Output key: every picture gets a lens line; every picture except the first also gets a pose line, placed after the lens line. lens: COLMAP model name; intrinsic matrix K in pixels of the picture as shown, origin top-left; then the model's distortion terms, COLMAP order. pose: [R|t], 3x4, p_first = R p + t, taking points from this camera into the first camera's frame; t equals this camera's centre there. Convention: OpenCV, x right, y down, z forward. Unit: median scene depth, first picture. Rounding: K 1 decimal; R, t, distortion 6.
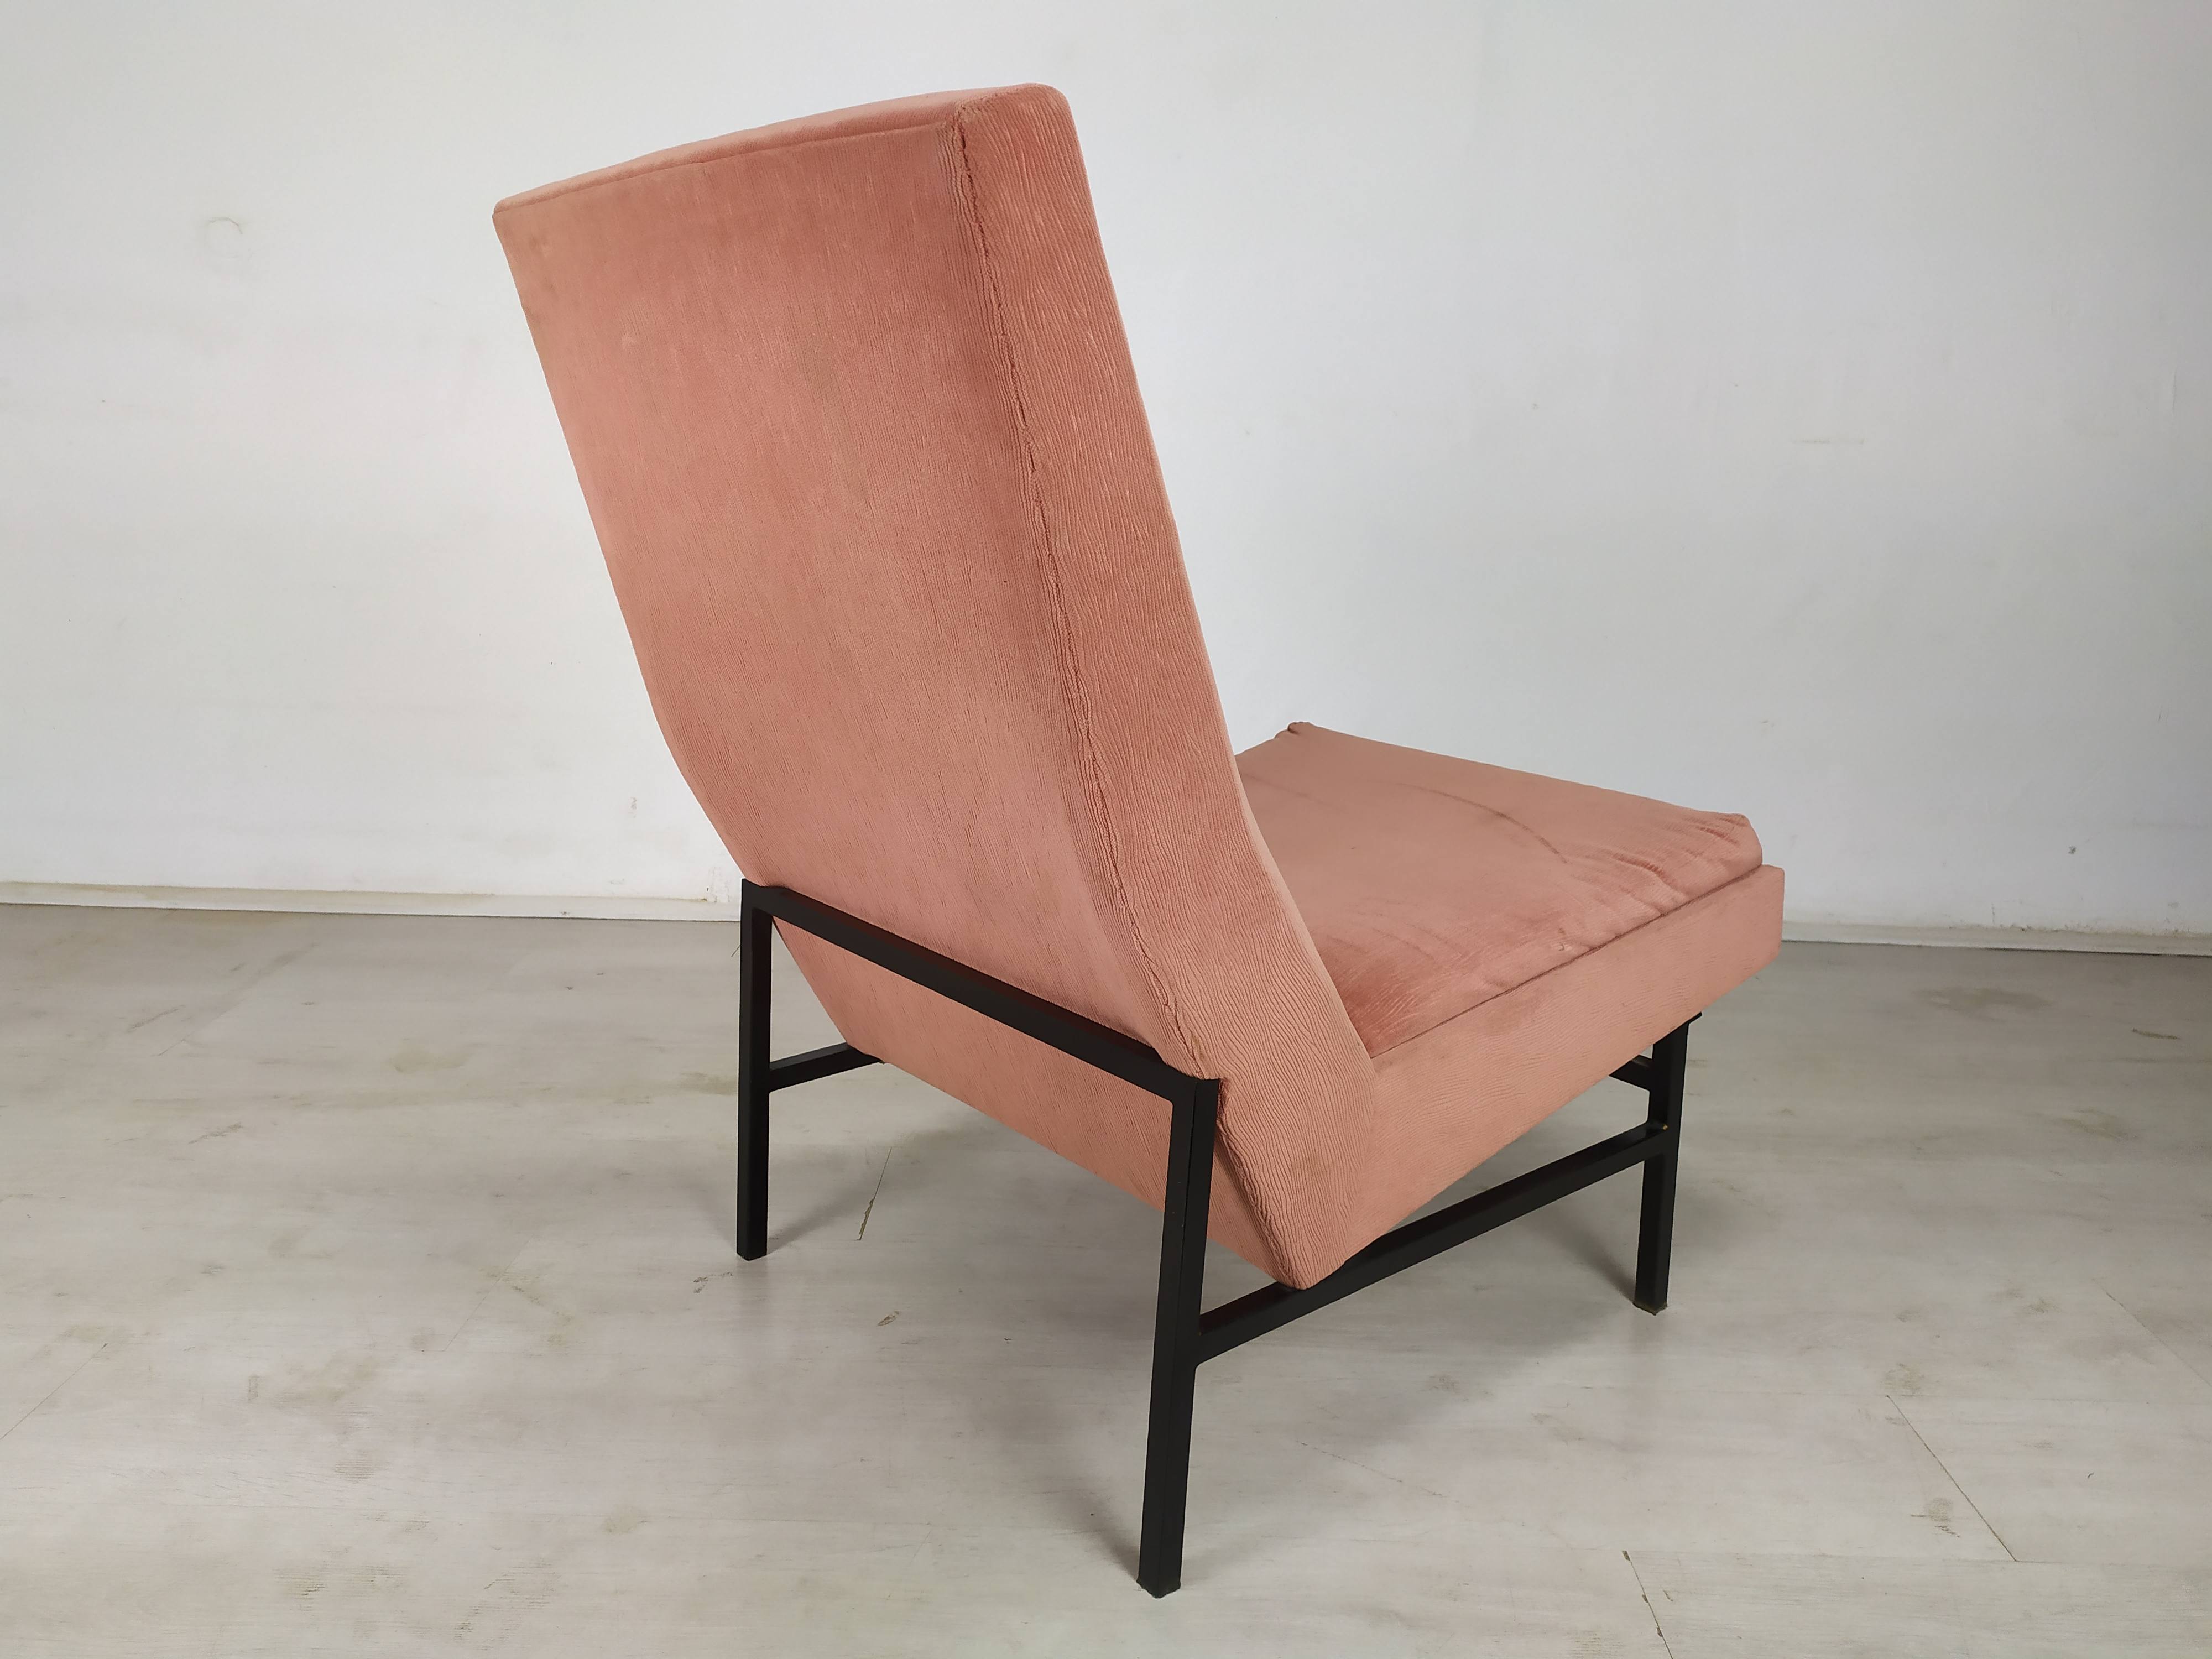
lens RADIAL K [[1648.6, 0, 1106.0], [0, 1648.6, 829.5], [0, 0, 1]] dist [0.011059, -0.005553]
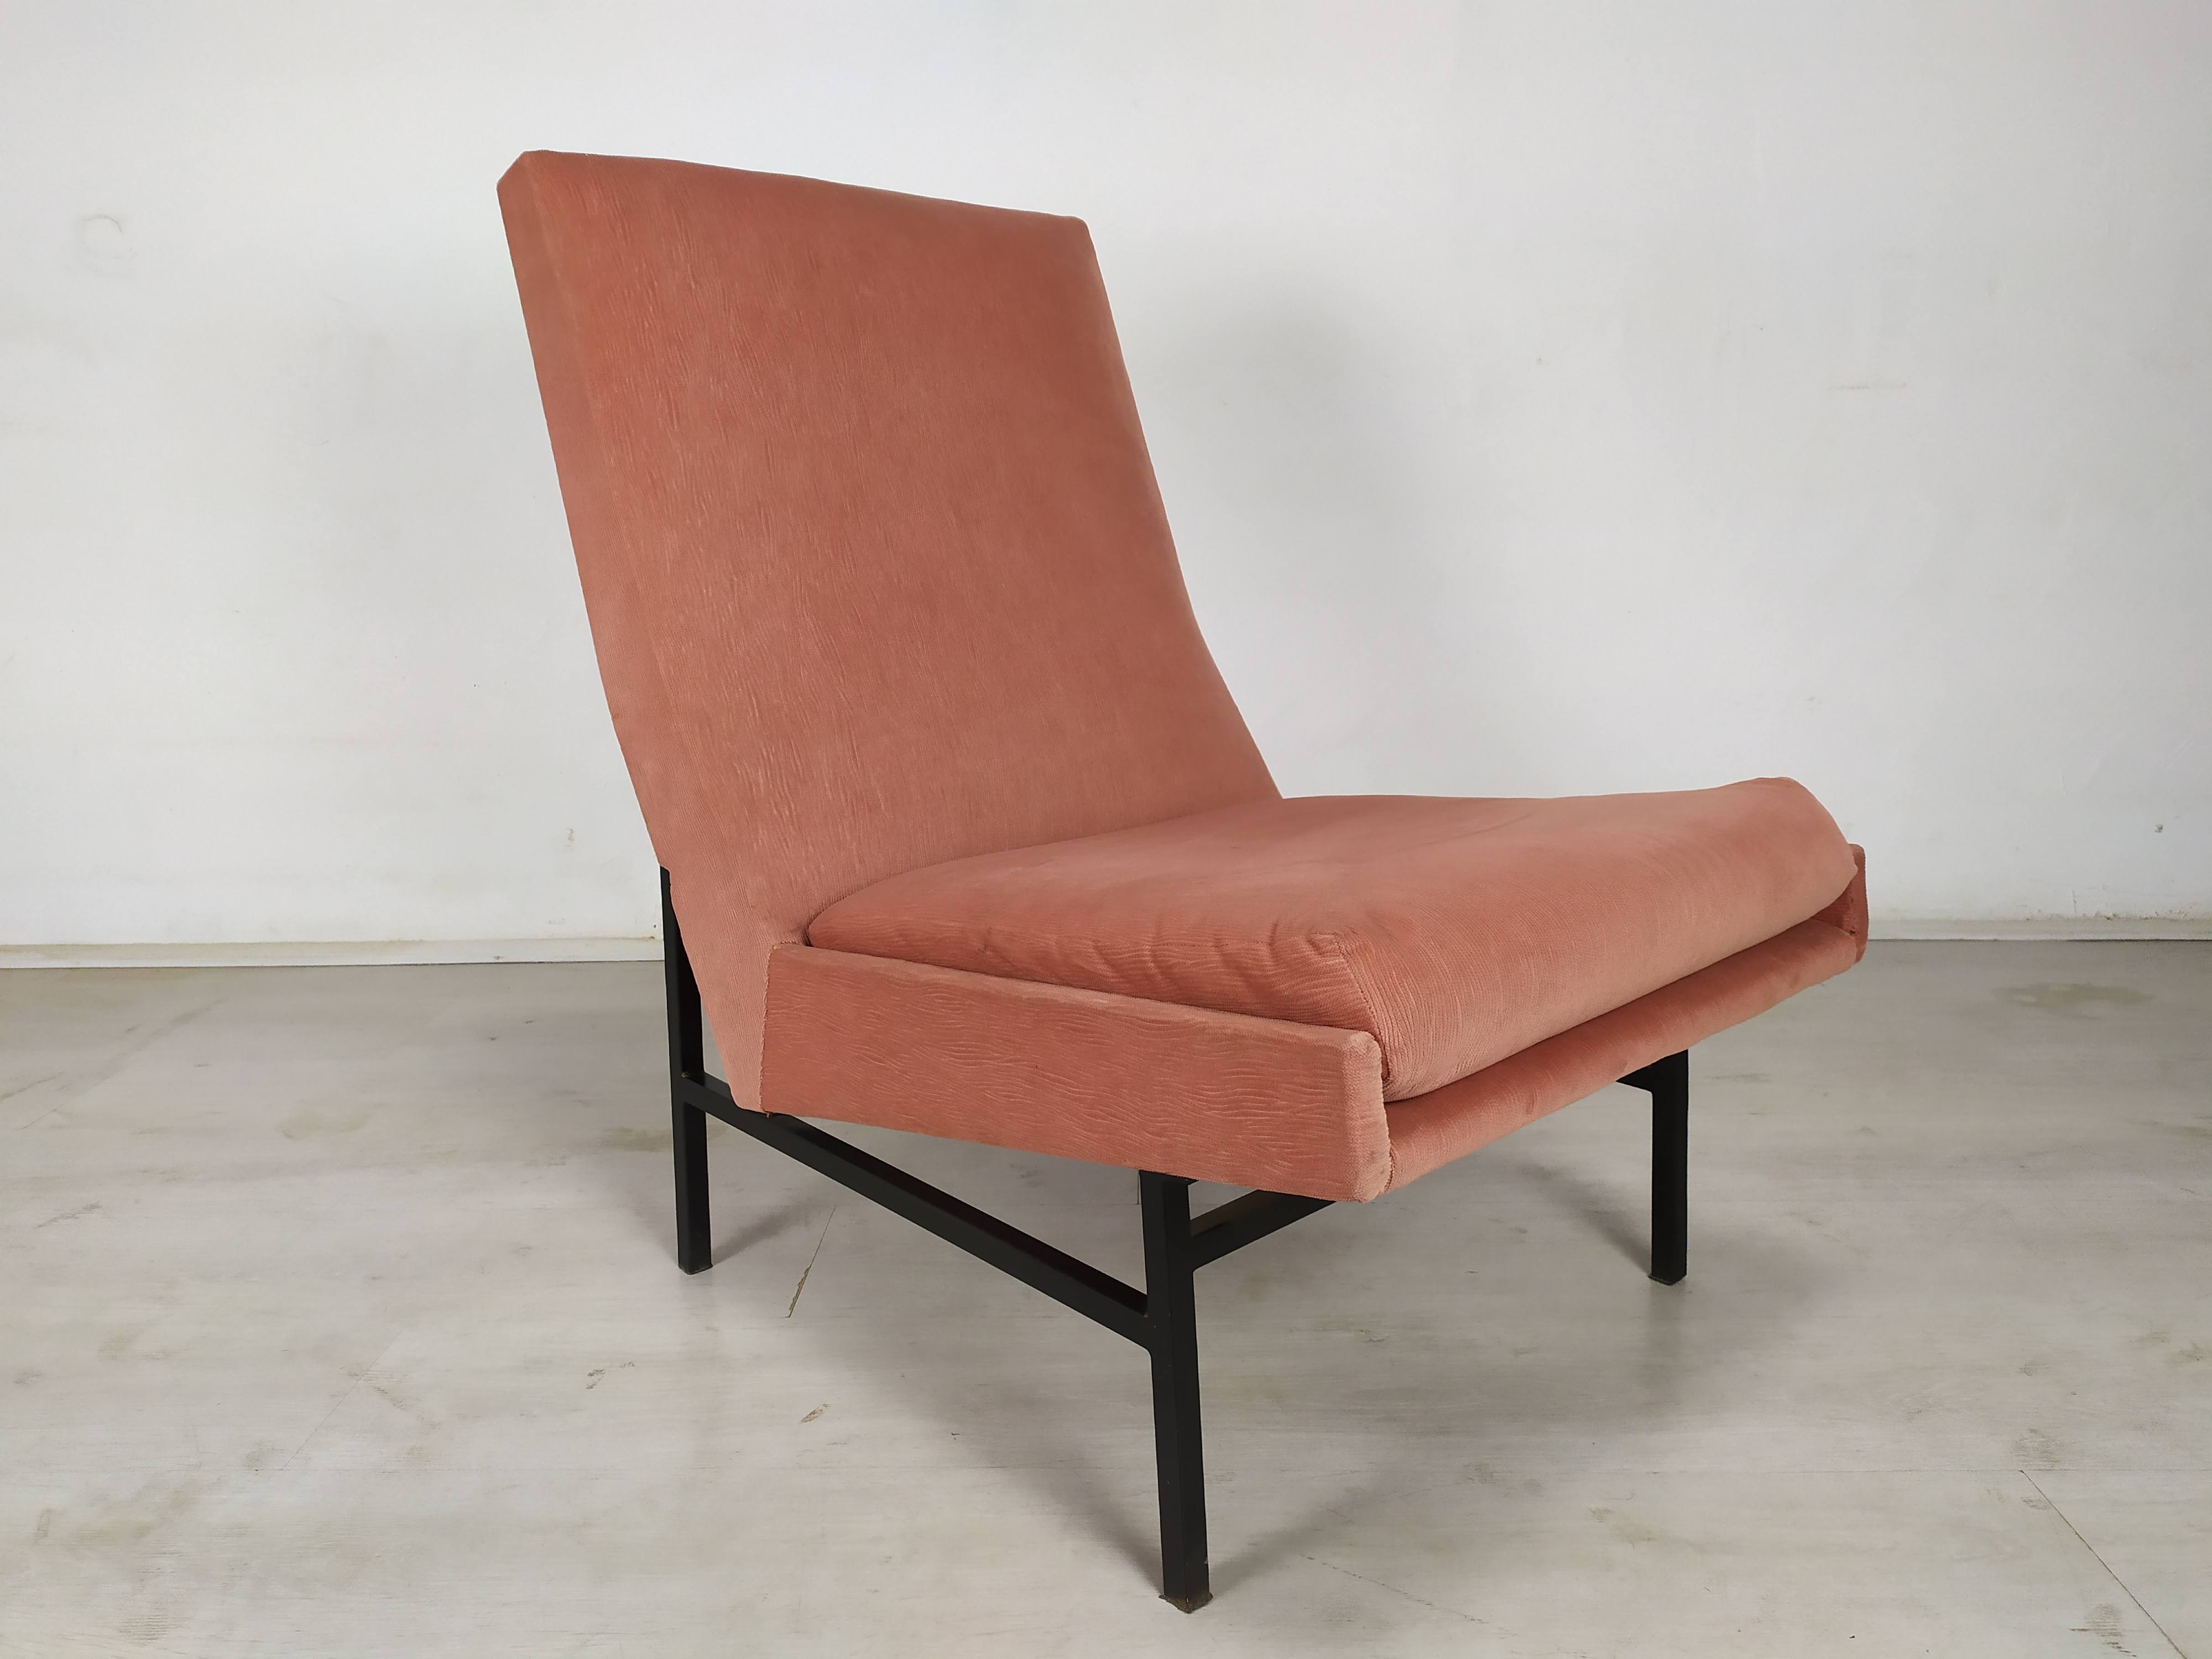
lens RADIAL K [[1666.5, 0, 1106.0], [0, 1666.5, 829.5], [0, 0, 1]] dist [-0.002557, 0.013067]
pose [[0.999265, -0.036330, -0.012207, 0.035356], [0.036020, 0.999046, -0.024701, 0.025093], [0.013092, 0.024244, 0.999620, 0.140555]]
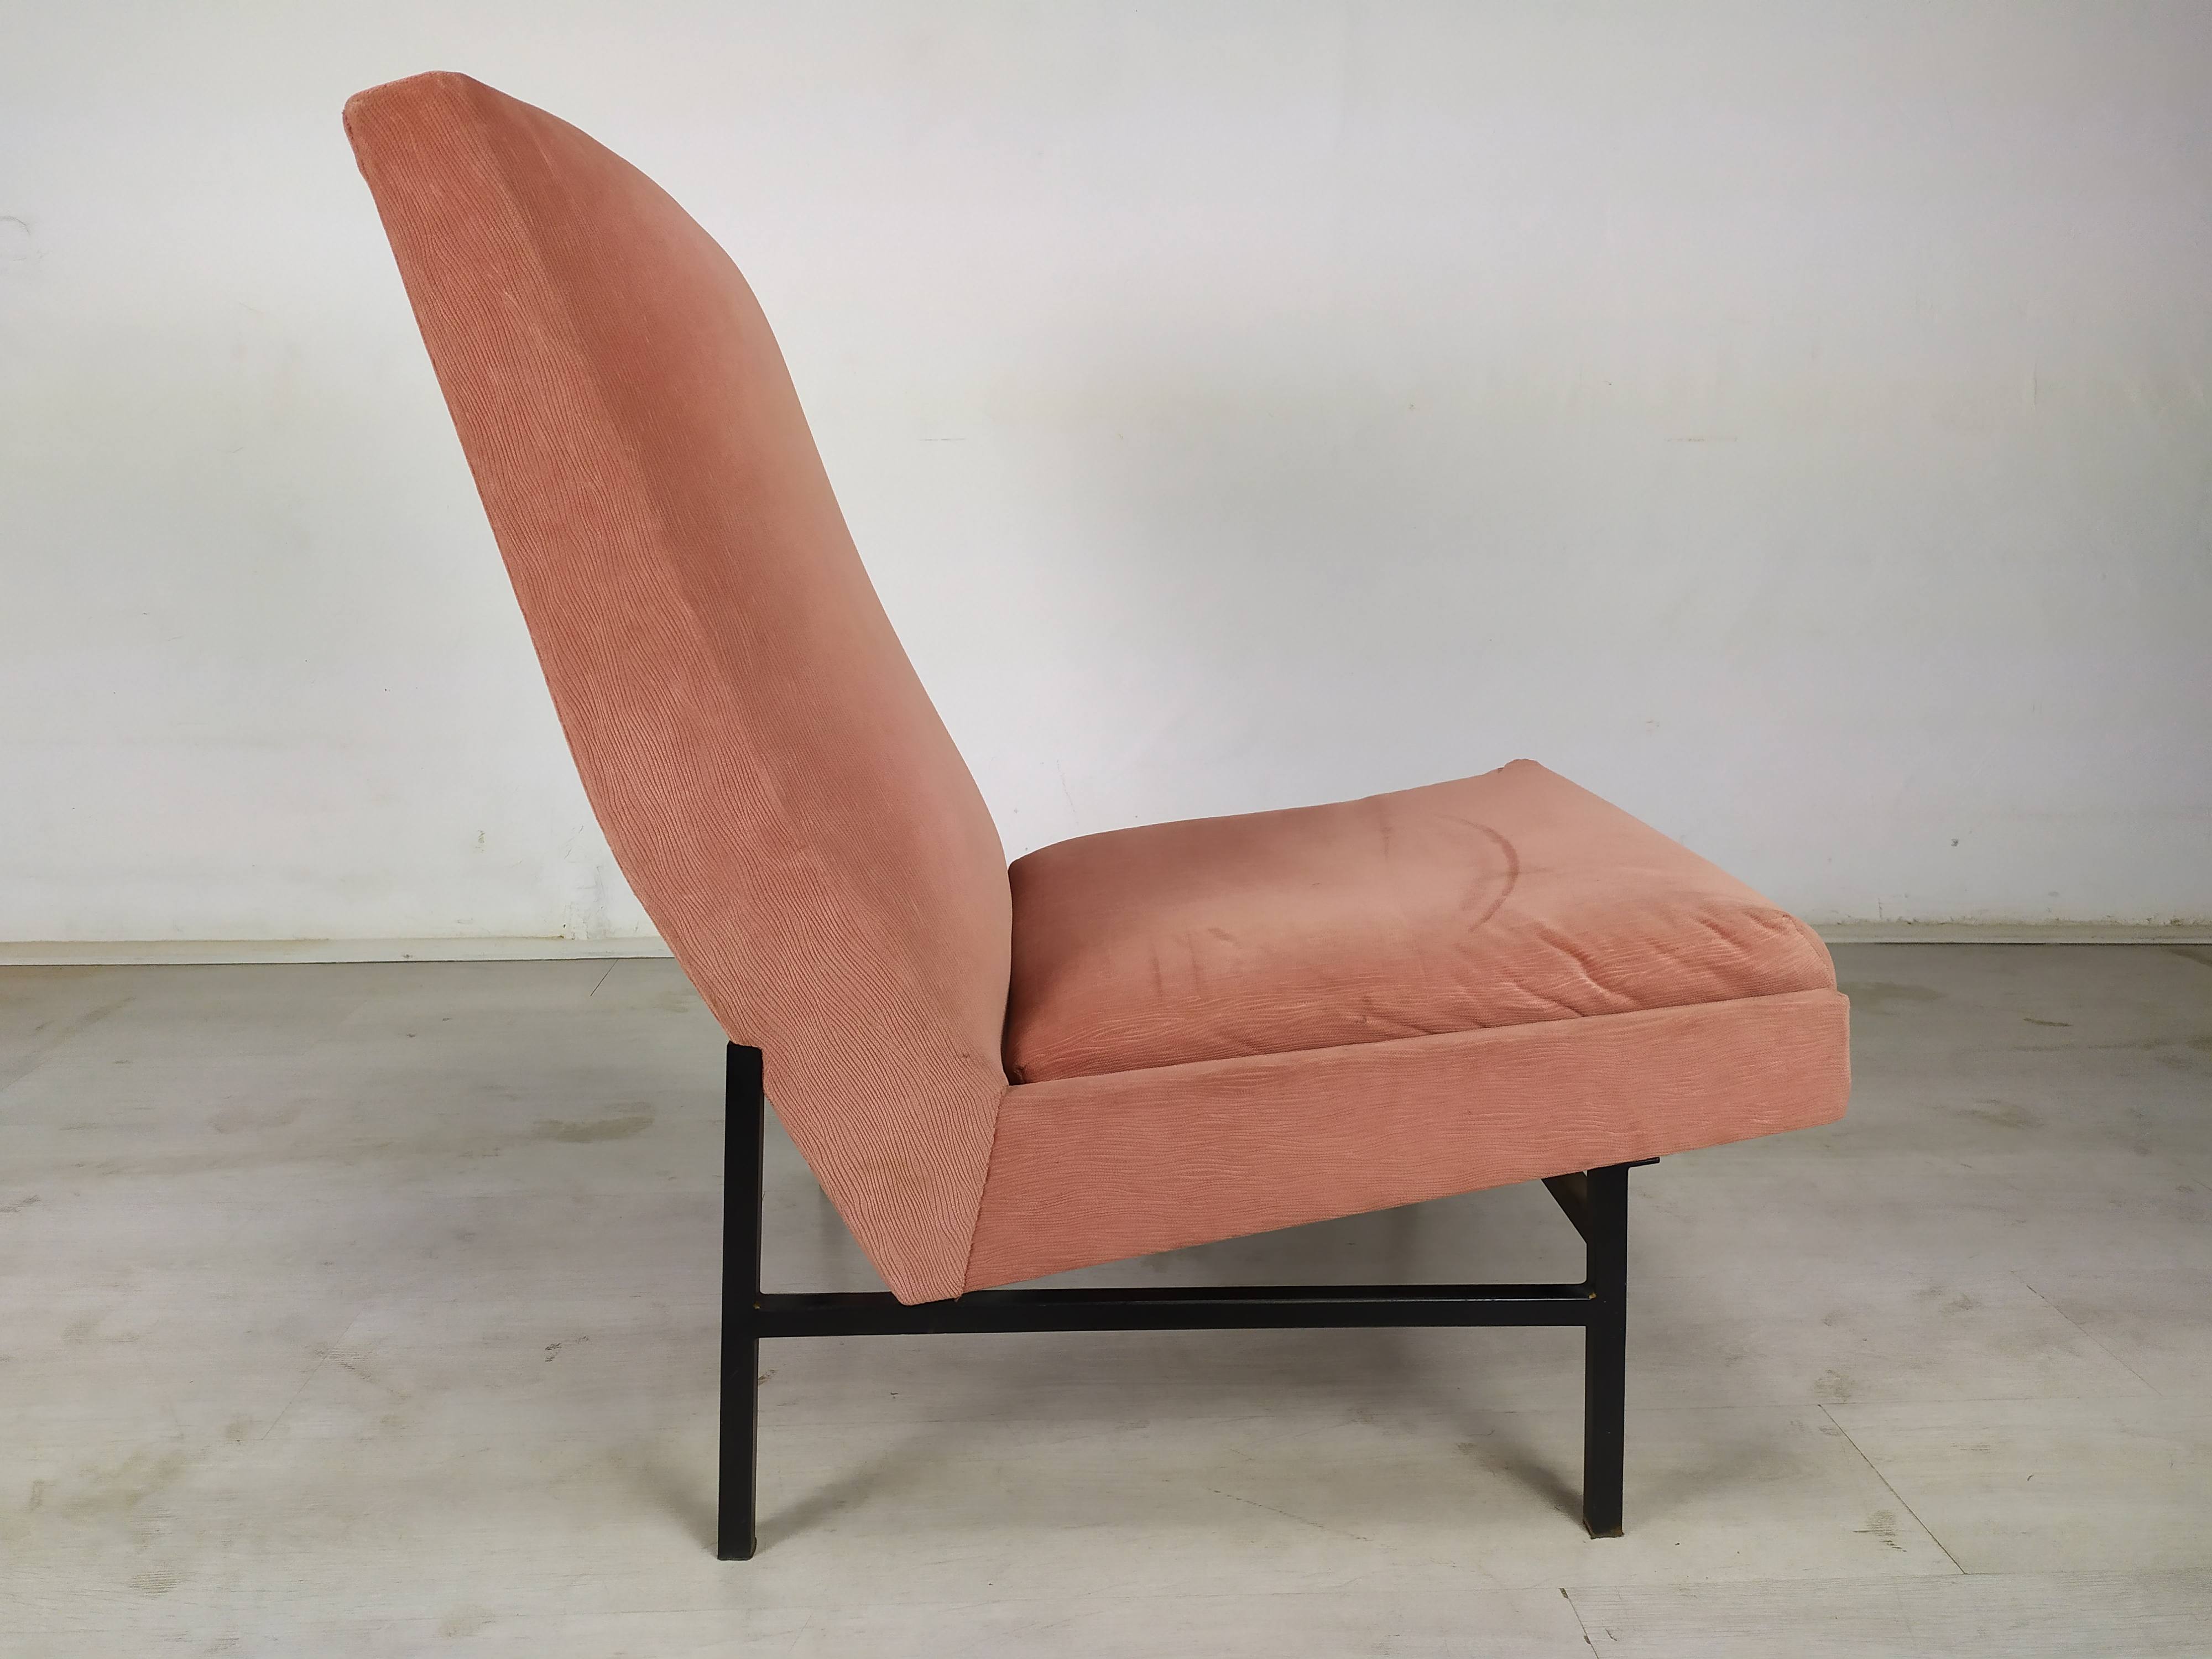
lens RADIAL K [[1659.9, 0, 1106.0], [0, 1659.9, 829.5], [0, 0, 1]] dist [0.002764, 0.007278]
pose [[0.997049, -0.028273, 0.071374, 0.001005], [0.029614, 0.999403, -0.017797, 0.012699], [-0.070828, 0.019858, 0.997291, 0.055547]]
